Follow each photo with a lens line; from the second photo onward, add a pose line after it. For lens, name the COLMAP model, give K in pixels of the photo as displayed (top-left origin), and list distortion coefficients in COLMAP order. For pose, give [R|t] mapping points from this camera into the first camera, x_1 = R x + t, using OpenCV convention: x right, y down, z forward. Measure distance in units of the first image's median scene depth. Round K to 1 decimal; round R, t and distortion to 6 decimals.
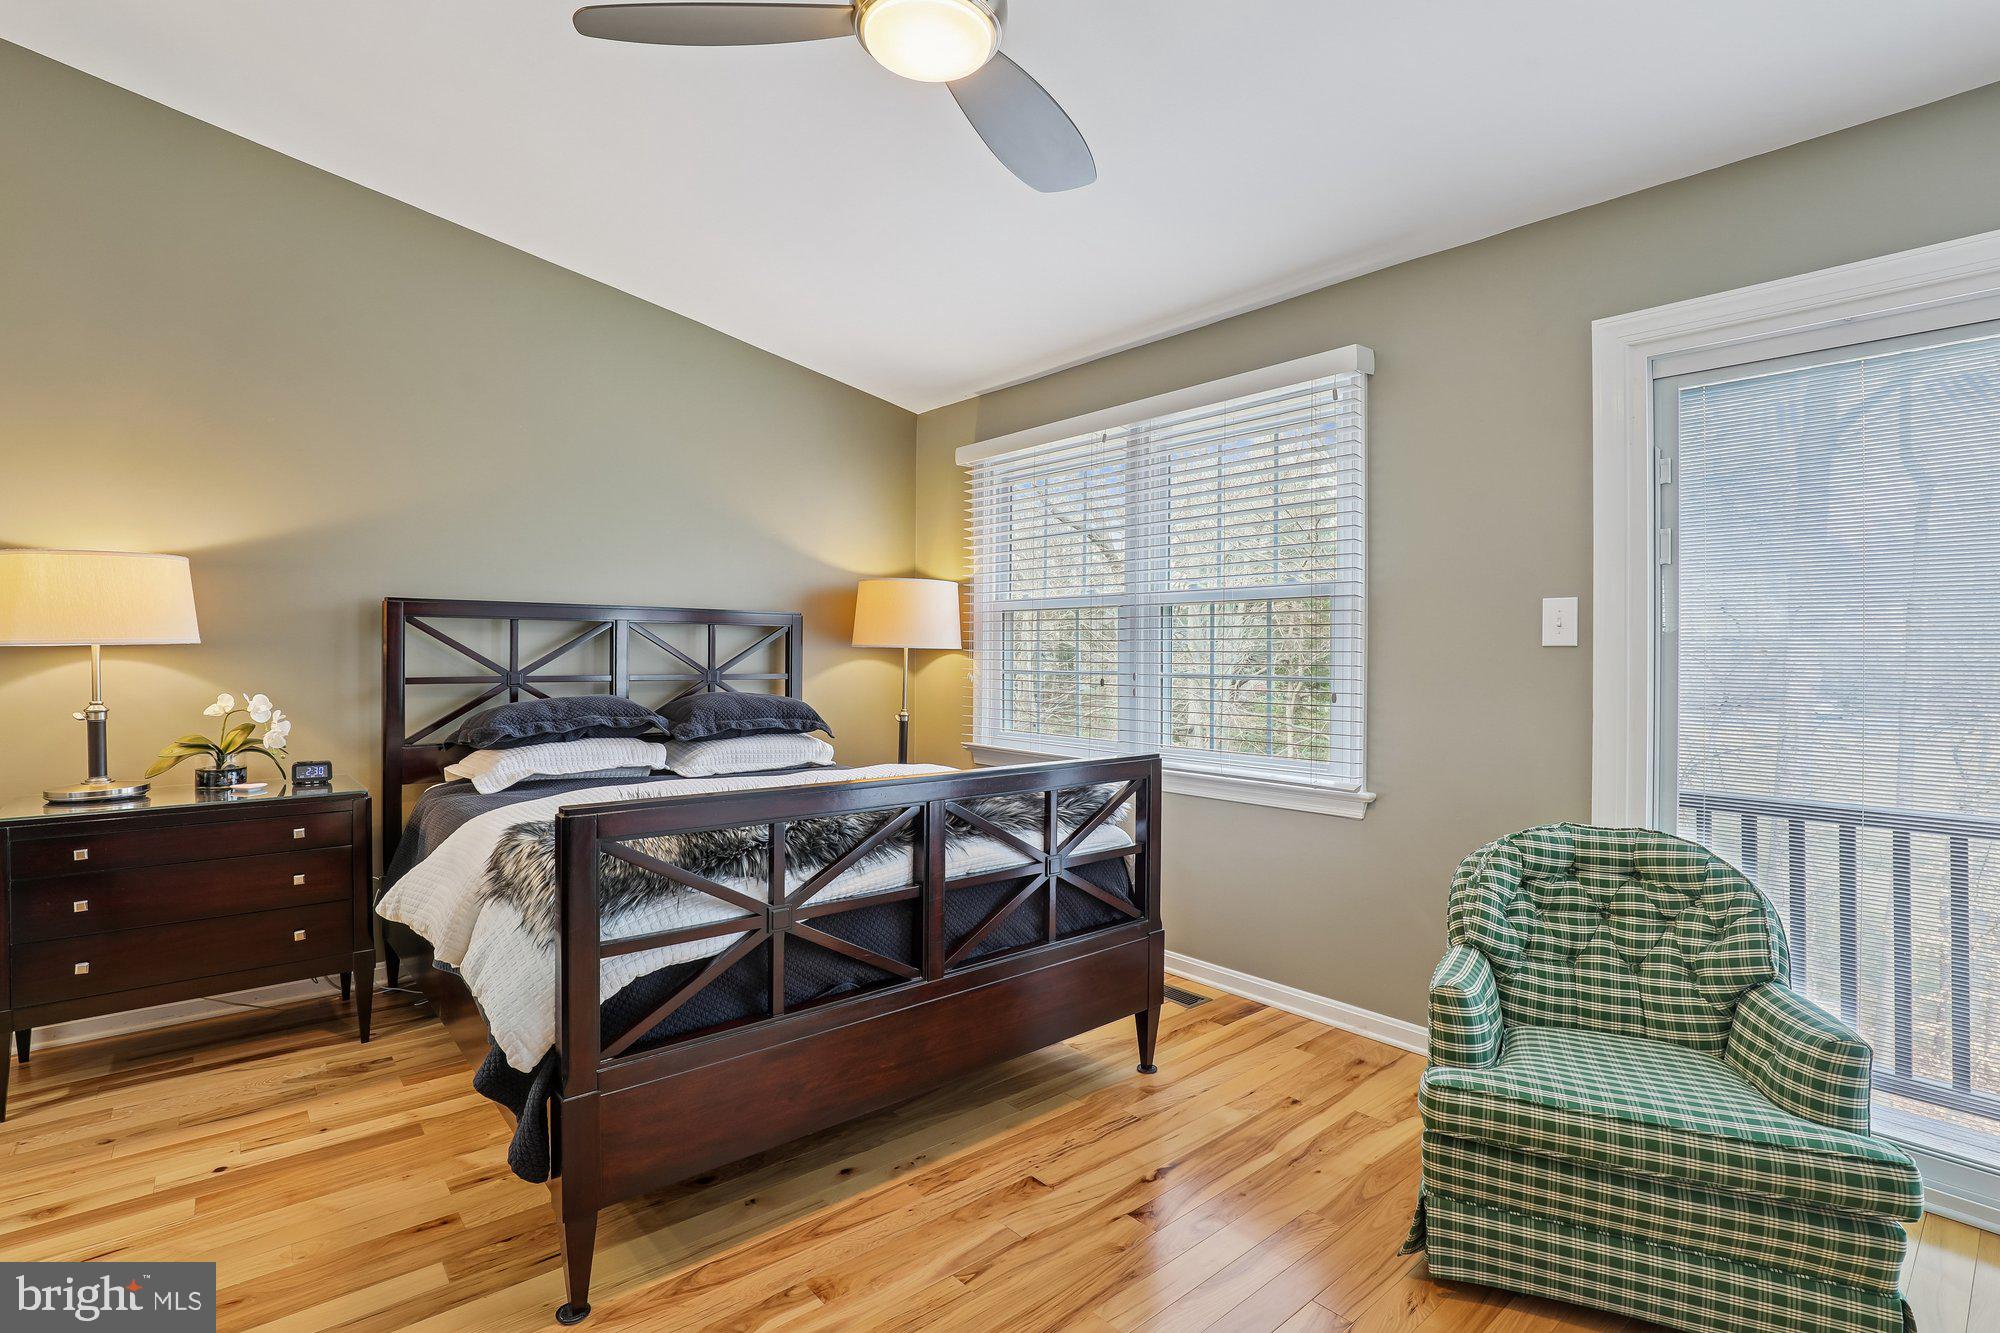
lens RADIAL K [[965.8, 0, 1008.5], [0, 965.8, 662.8], [0, 0, 1]] dist [-0.017542, 0.000088]
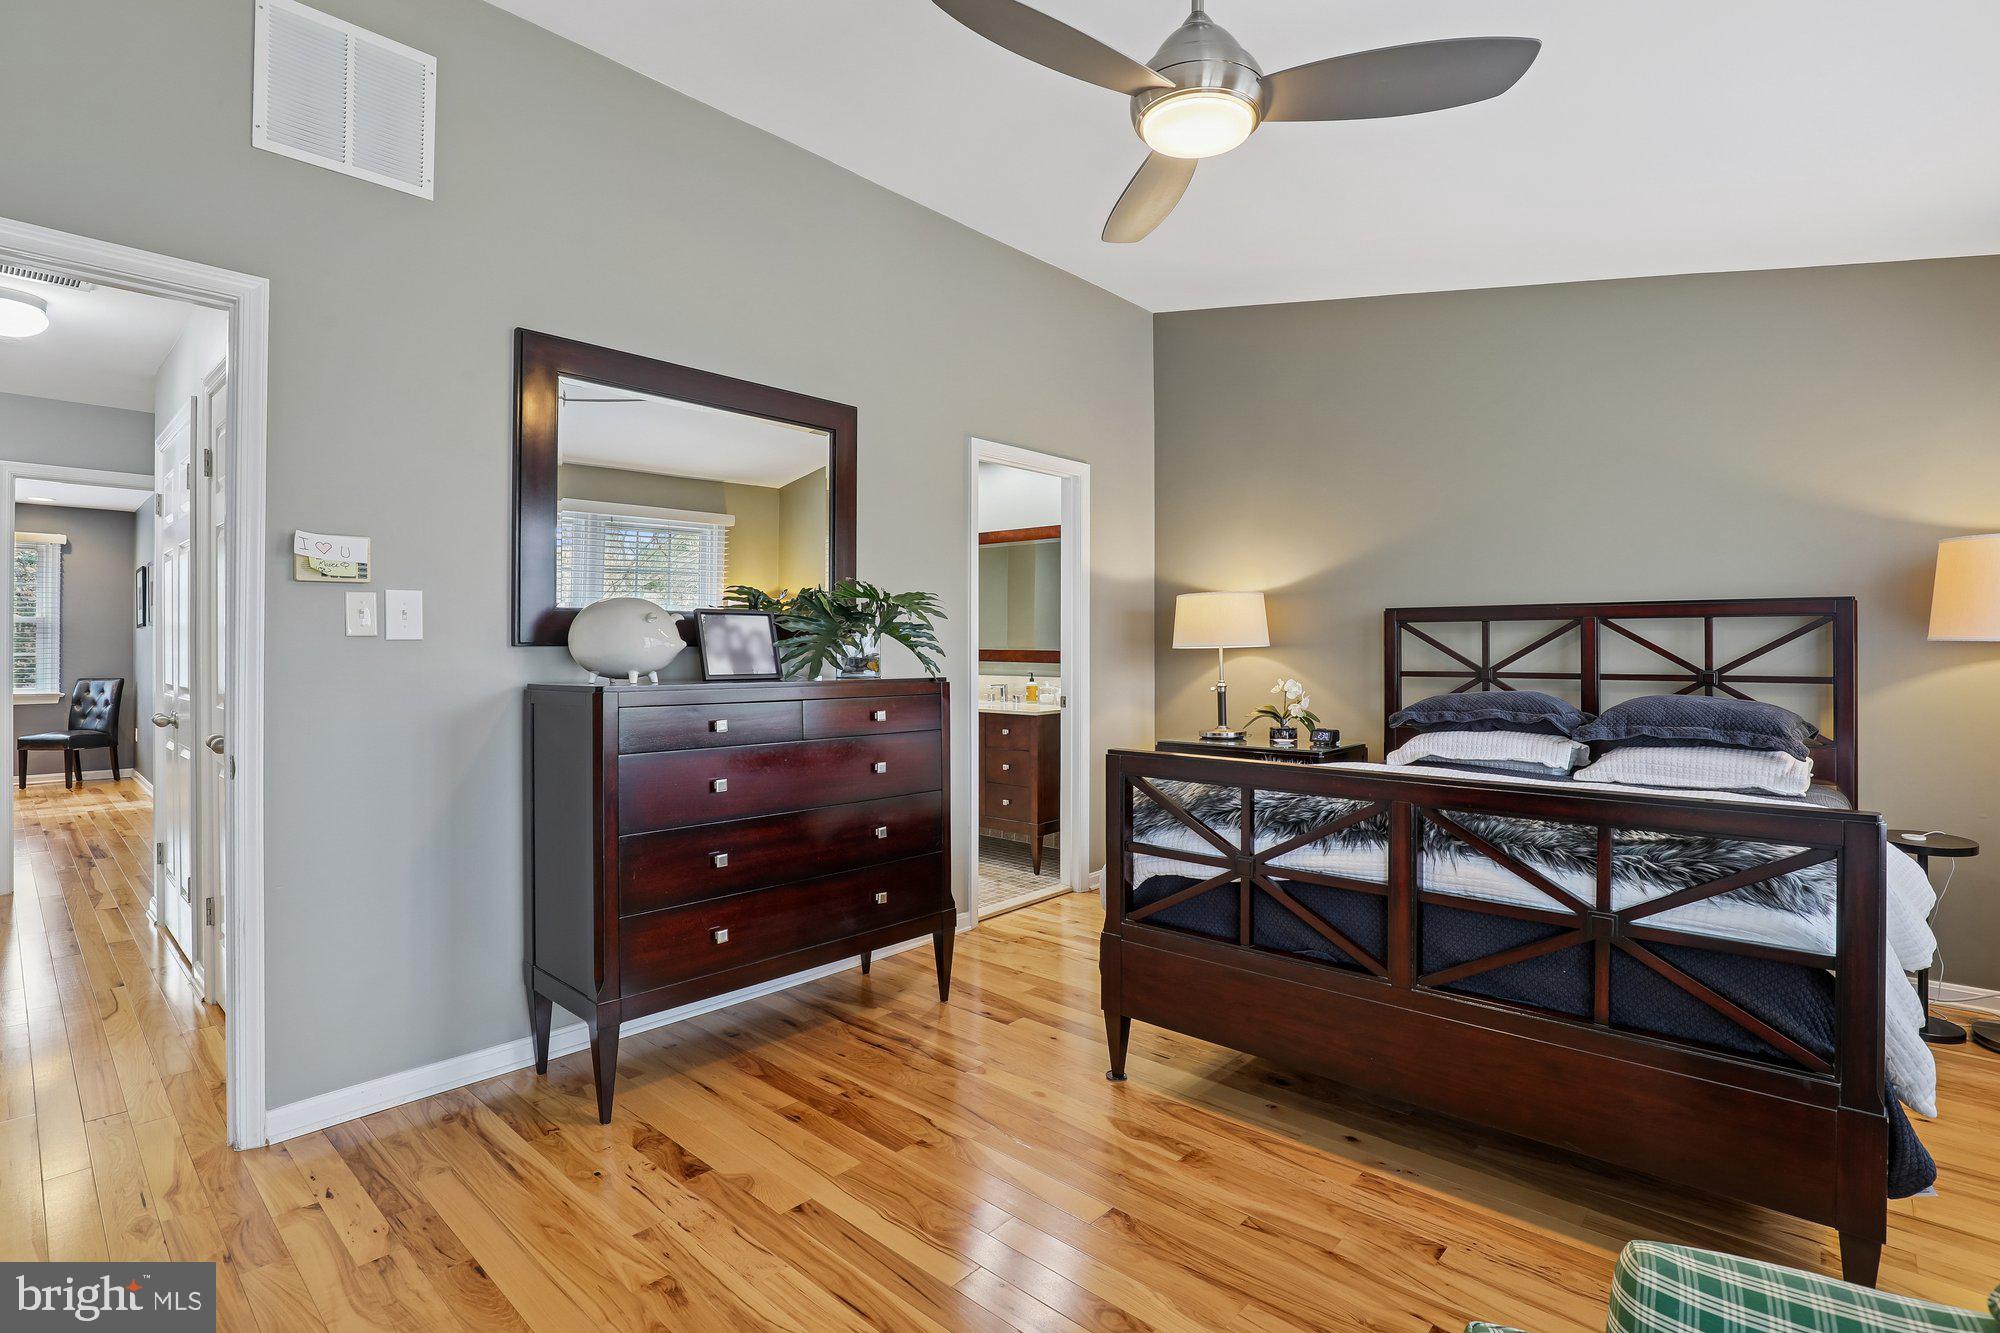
lens RADIAL K [[965.8, 0, 1002.7], [0, 965.8, 657.5], [0, 0, 1]] dist [-0.017542, 0.000088]
pose [[0.105057, 0.000325, -0.994466, 0.707178], [-0.007551, 0.999971, -0.000471, 0.002796], [0.994438, 0.007559, 0.105057, 0.424830]]
